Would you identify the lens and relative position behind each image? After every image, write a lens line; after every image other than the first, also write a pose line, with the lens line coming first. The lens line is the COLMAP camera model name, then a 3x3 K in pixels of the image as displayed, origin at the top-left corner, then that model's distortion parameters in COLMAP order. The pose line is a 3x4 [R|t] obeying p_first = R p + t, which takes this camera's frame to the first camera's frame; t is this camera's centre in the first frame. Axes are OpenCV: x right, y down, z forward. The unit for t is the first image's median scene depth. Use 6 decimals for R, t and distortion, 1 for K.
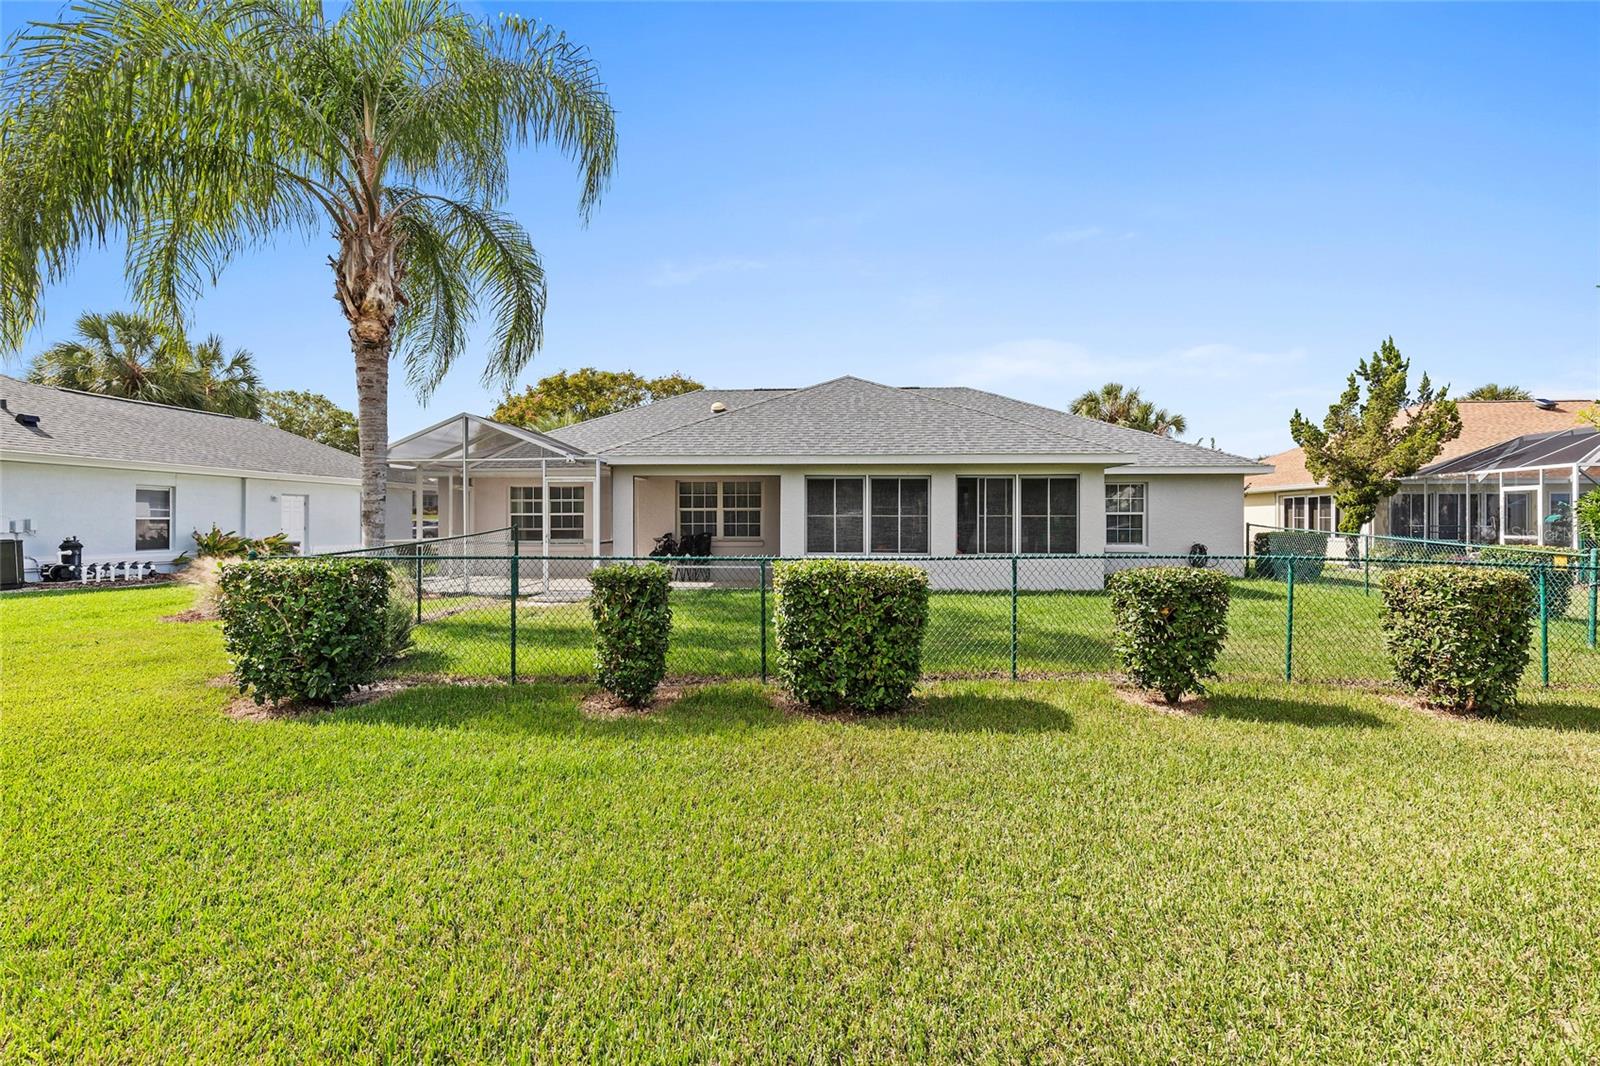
lens RADIAL K [[741.6, 0, 800.0], [0, 741.6, 533.0], [0, 0, 1]] dist [0.019274, -0.000523]
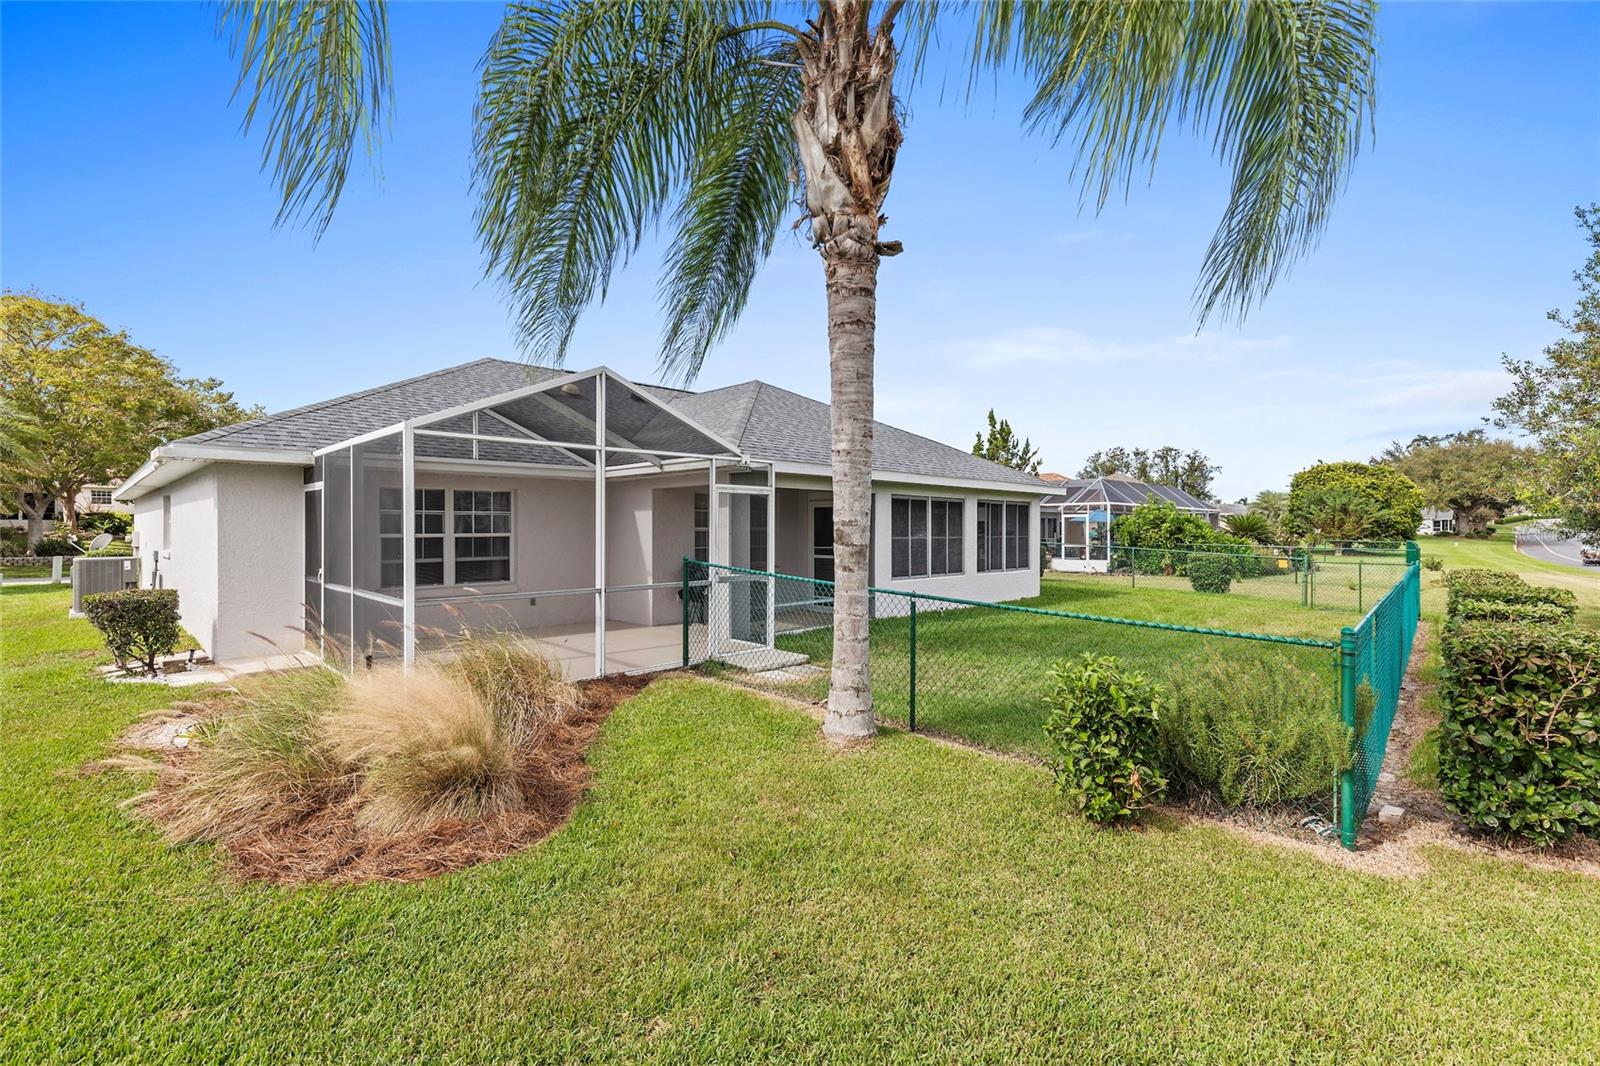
lens RADIAL K [[741.6, 0, 800.0], [0, 741.6, 533.0], [0, 0, 1]] dist [0.019274, -0.000523]
pose [[0.665901, -0.002726, 0.746035, -0.750022], [0.011022, 0.999920, -0.006185, -0.025103], [-0.745959, 0.012341, 0.665878, 0.475977]]
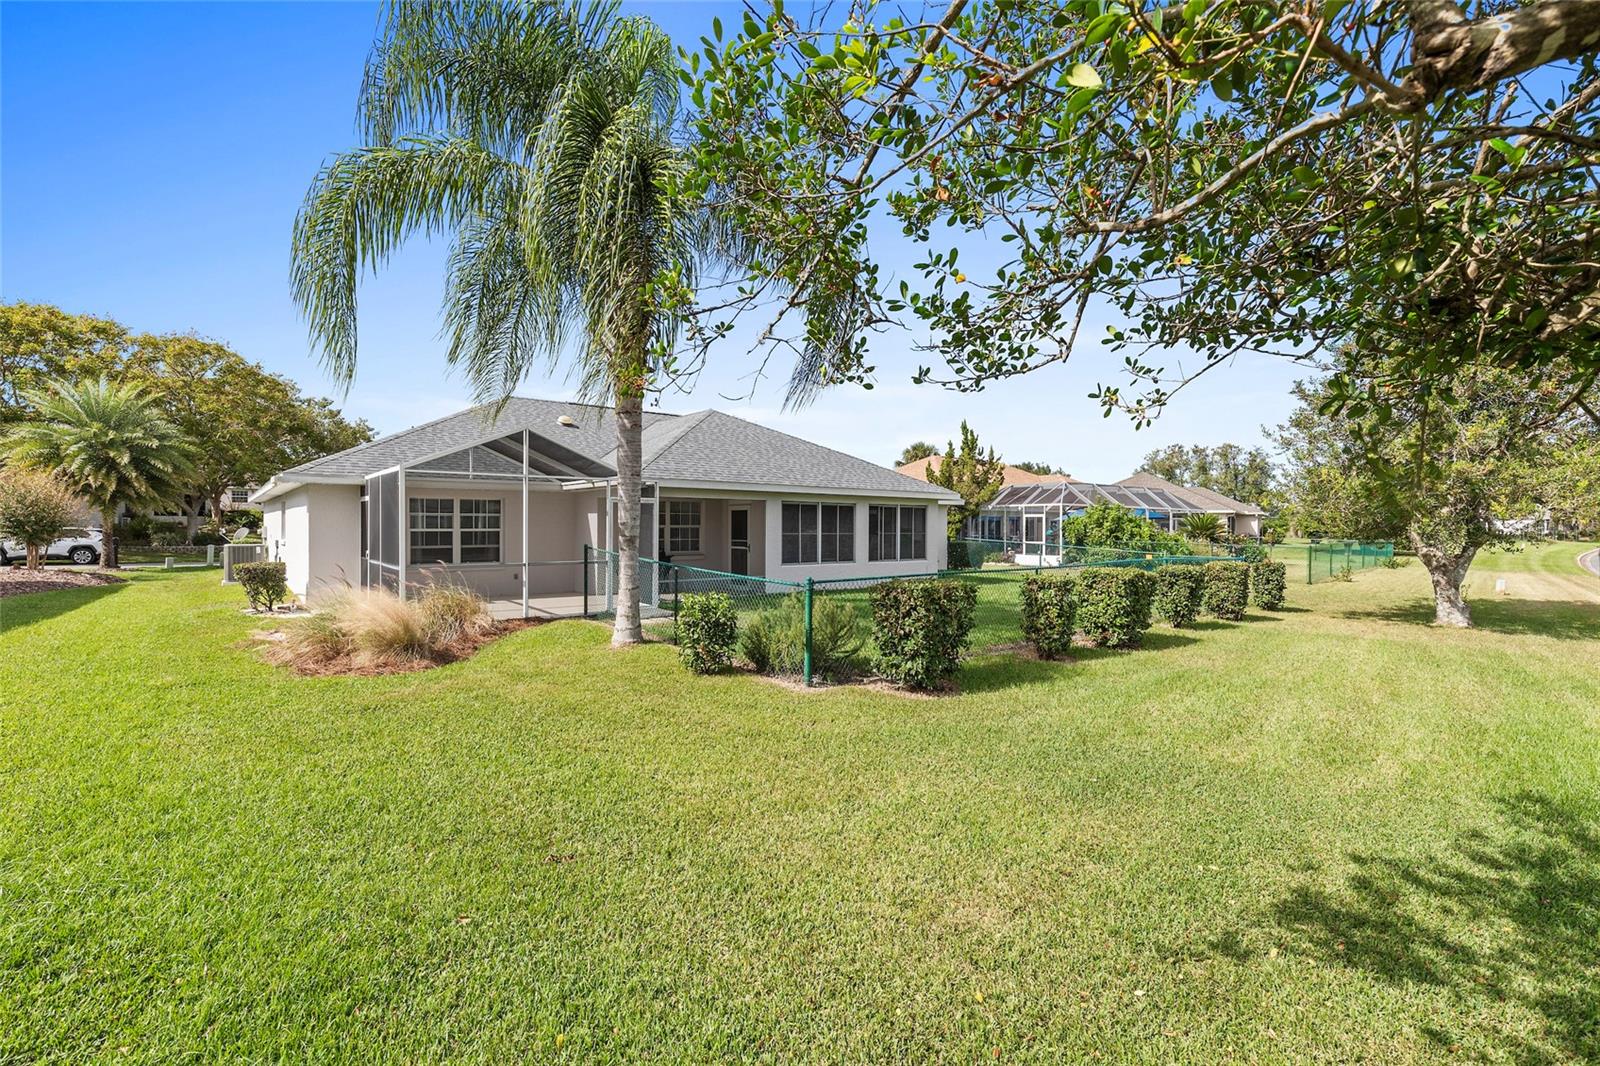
lens RADIAL K [[748.6, 0, 795.0], [0, 748.6, 528.2], [0, 0, 1]] dist [0.018268, 0.000233]
pose [[0.746039, 0.002311, 0.665898, -0.793386], [0.005569, 0.999937, -0.009709, -0.020347], [-0.665879, 0.010952, 0.745979, 0.071384]]
